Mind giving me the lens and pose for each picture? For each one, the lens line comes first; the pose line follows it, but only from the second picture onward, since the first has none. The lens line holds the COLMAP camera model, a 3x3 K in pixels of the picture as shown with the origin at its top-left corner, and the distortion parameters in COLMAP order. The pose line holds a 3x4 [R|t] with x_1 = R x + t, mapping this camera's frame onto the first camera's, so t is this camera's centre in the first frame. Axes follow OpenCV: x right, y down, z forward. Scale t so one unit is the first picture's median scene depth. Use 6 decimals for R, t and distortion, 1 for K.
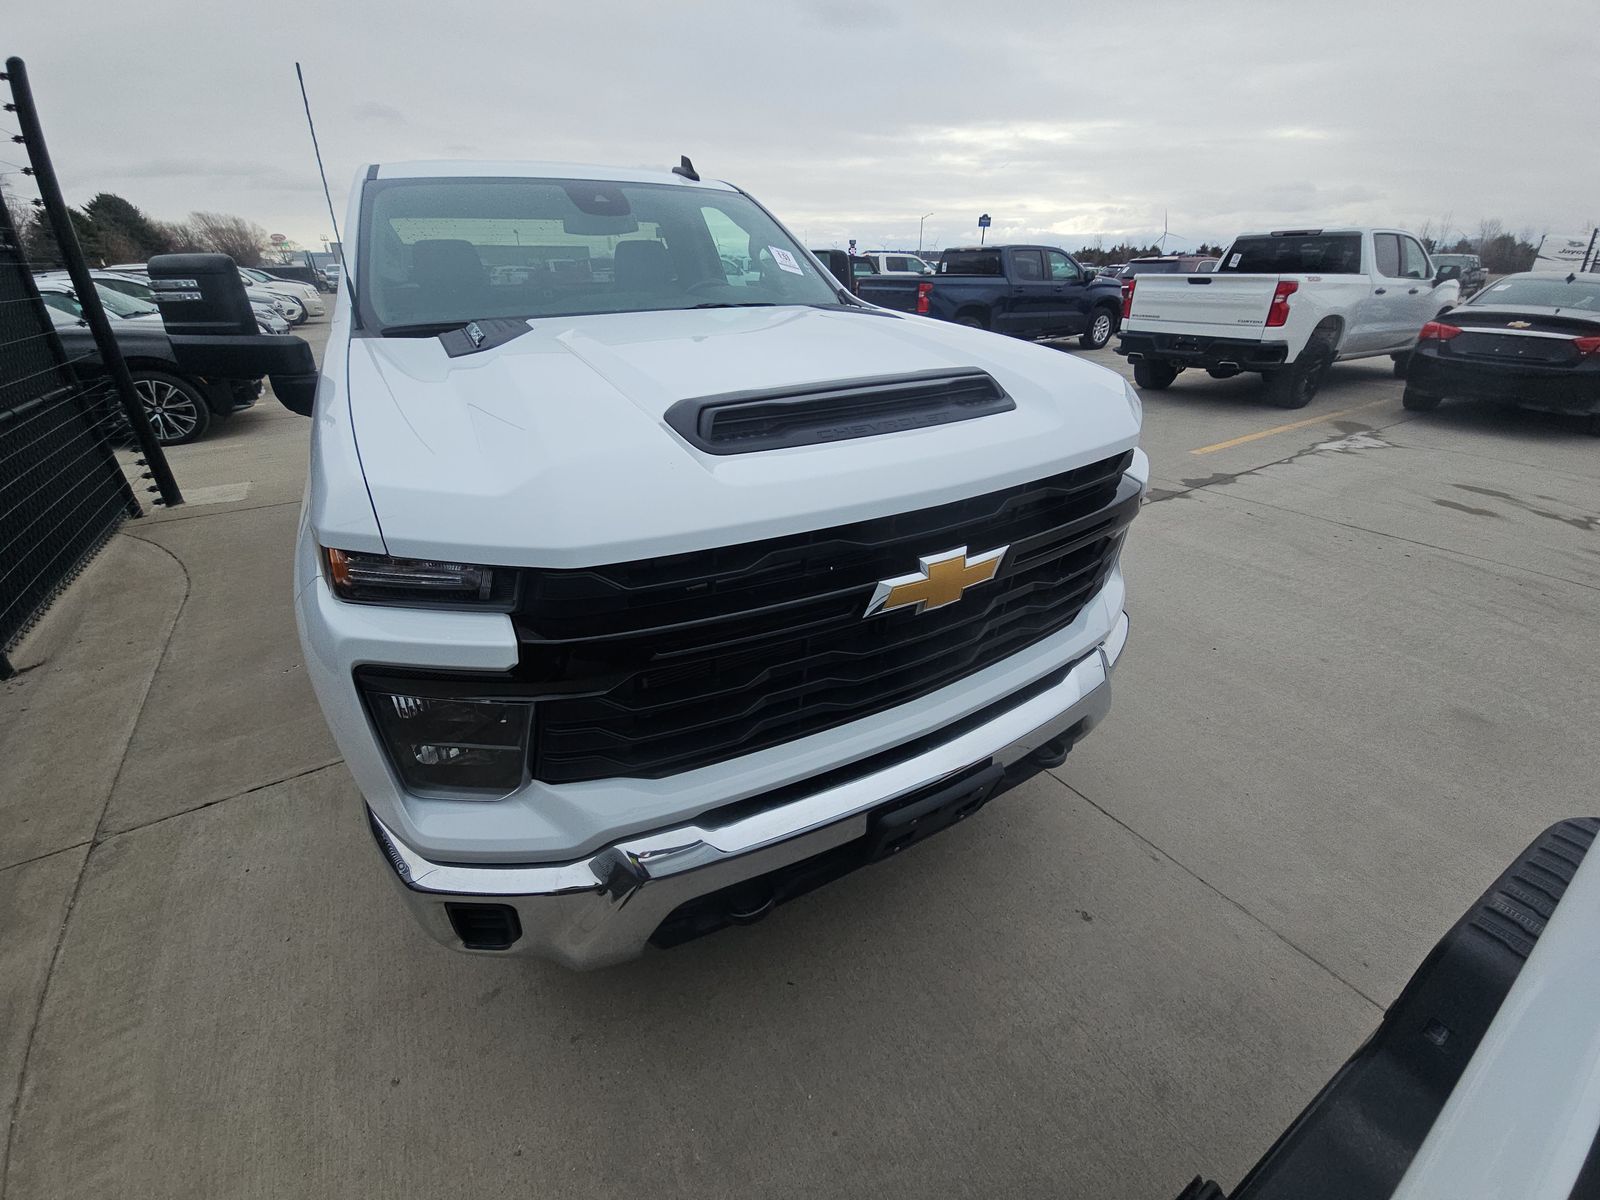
lens RADIAL K [[644.6, 0, 799.8], [0, 644.6, 611.0], [0, 0, 1]] dist [-0.000261, -0.000600]
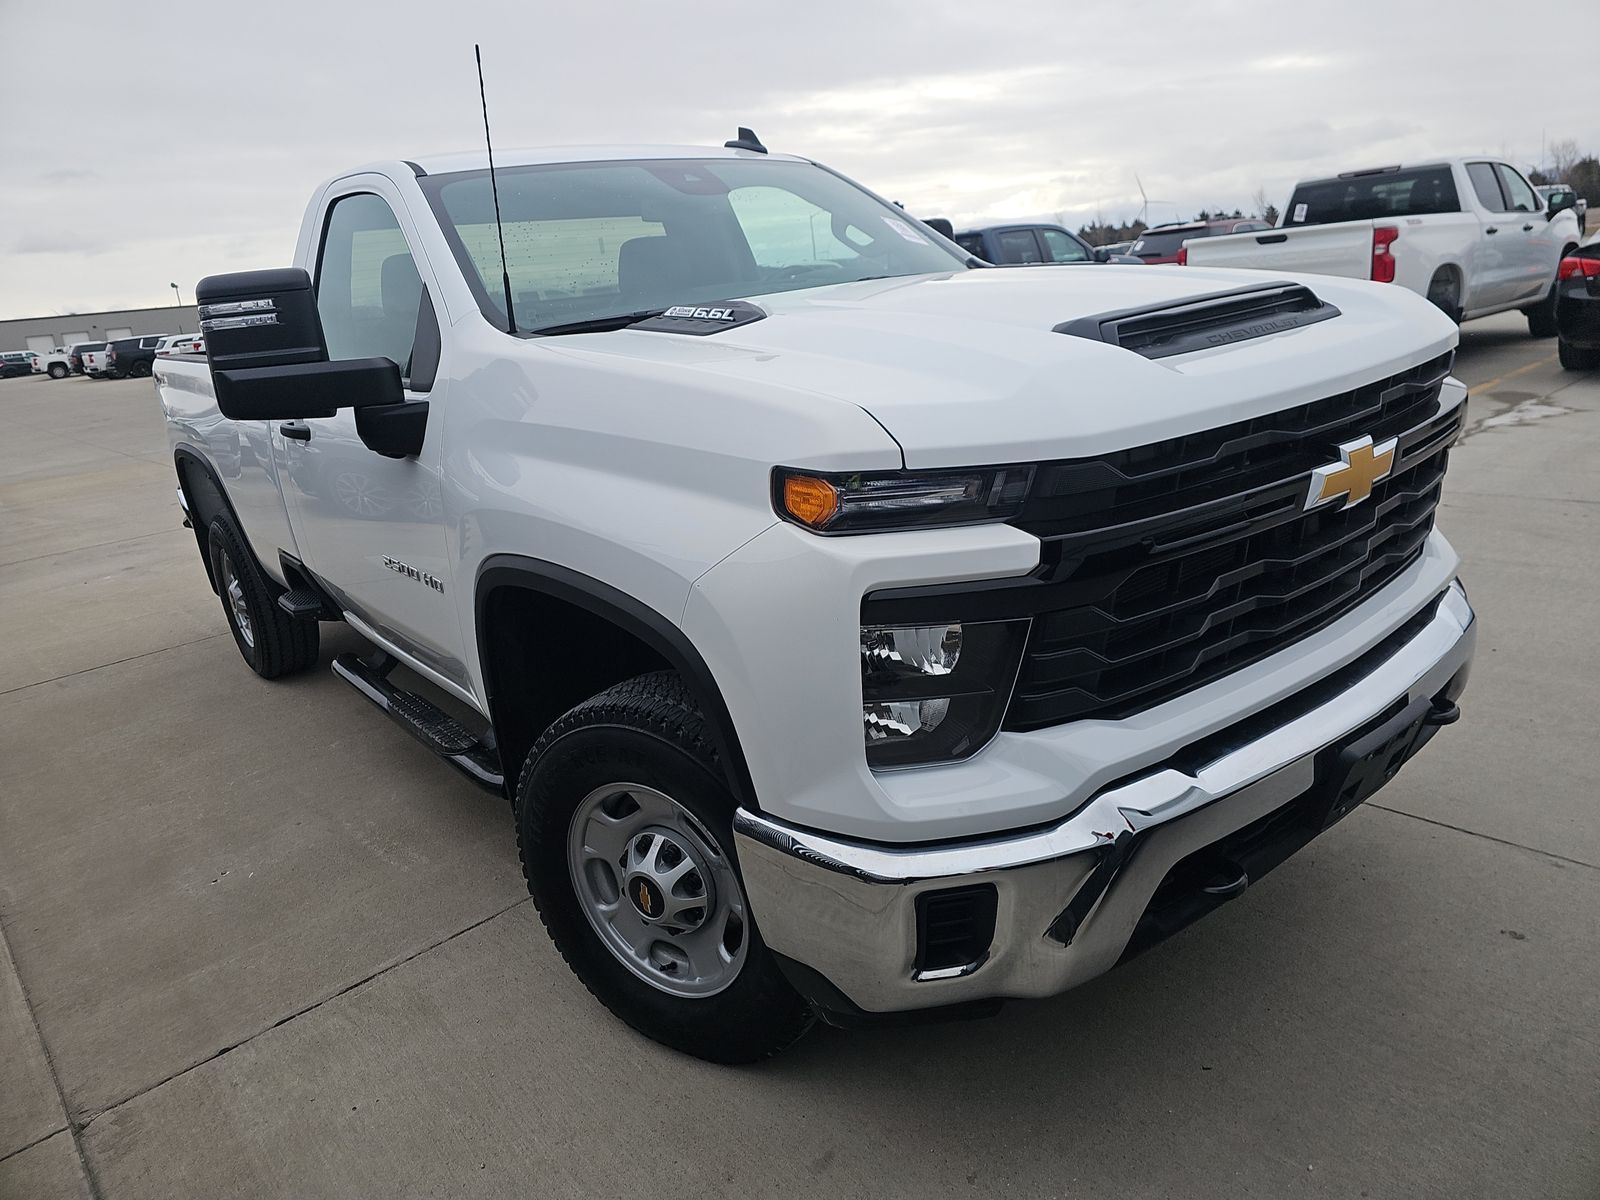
lens RADIAL K [[1060.3, 0, 804.2], [0, 1060.3, 602.2], [0, 0, 1]] dist [0.049488, -0.043085]
pose [[0.982215, -0.134515, 0.130994, -0.141047], [0.158526, 0.967976, -0.194657, 0.055109], [-0.100615, 0.211961, 0.972085, -0.071061]]
